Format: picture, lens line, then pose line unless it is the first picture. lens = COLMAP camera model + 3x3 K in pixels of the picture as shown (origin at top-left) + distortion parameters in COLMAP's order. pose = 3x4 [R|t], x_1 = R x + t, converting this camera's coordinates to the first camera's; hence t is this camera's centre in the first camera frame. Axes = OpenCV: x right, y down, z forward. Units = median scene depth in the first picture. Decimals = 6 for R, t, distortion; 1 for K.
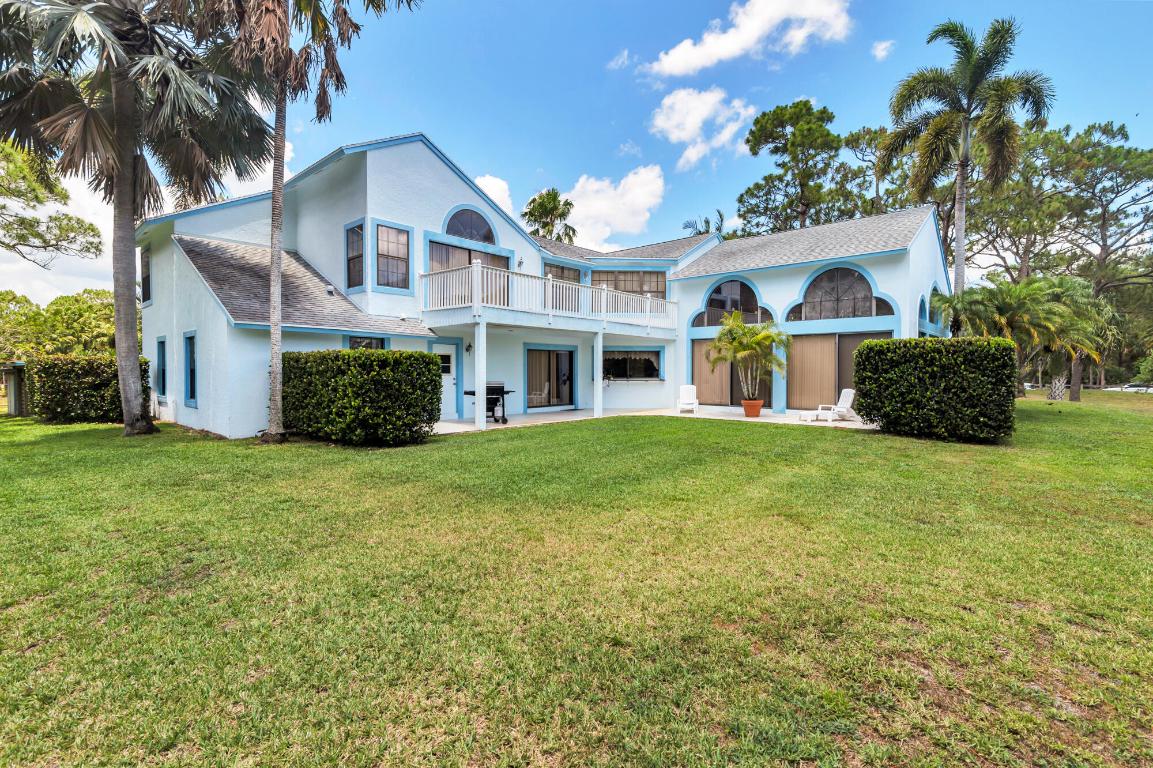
lens RADIAL K [[525.8, 0, 577.0], [0, 525.8, 383.8], [0, 0, 1]] dist [0.006055, 0.001901]
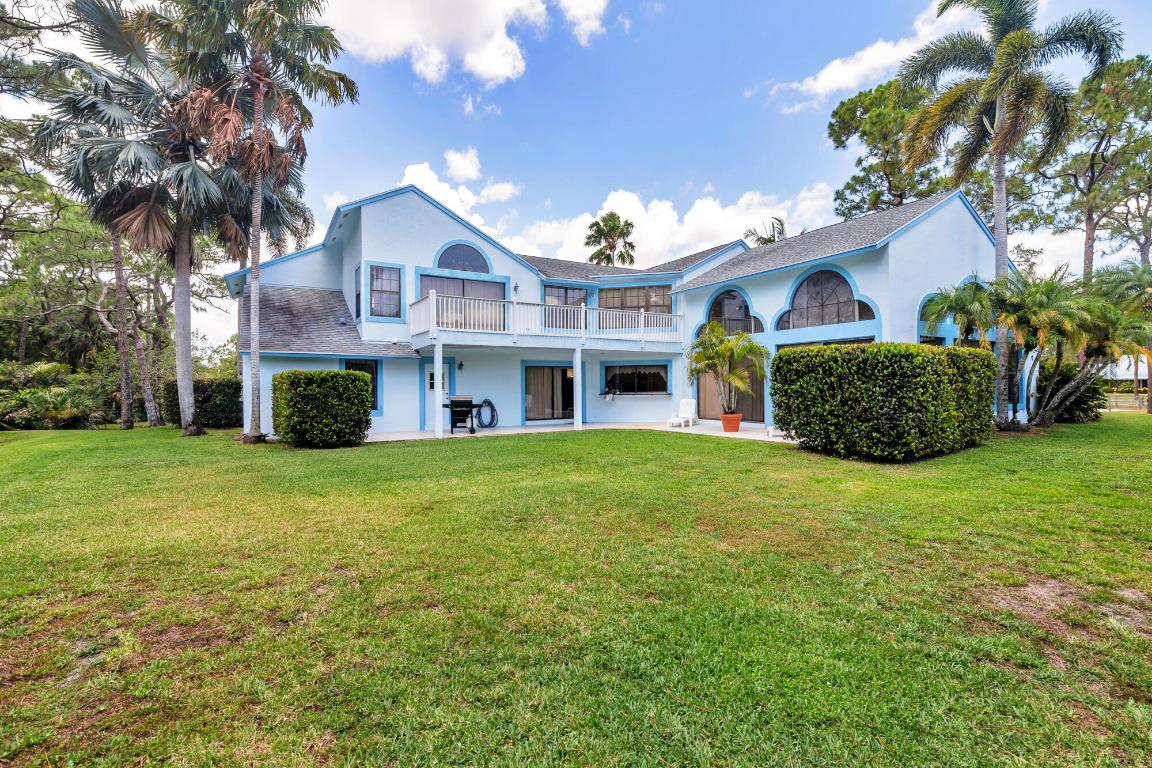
lens RADIAL K [[525.4, 0, 571.7], [0, 525.4, 383.3], [0, 0, 1]] dist [0.006055, 0.001901]
pose [[0.955245, -0.011583, -0.295590, 0.354598], [0.002527, 0.999516, -0.031002, 0.004056], [0.295806, 0.028868, 0.954812, -0.003173]]
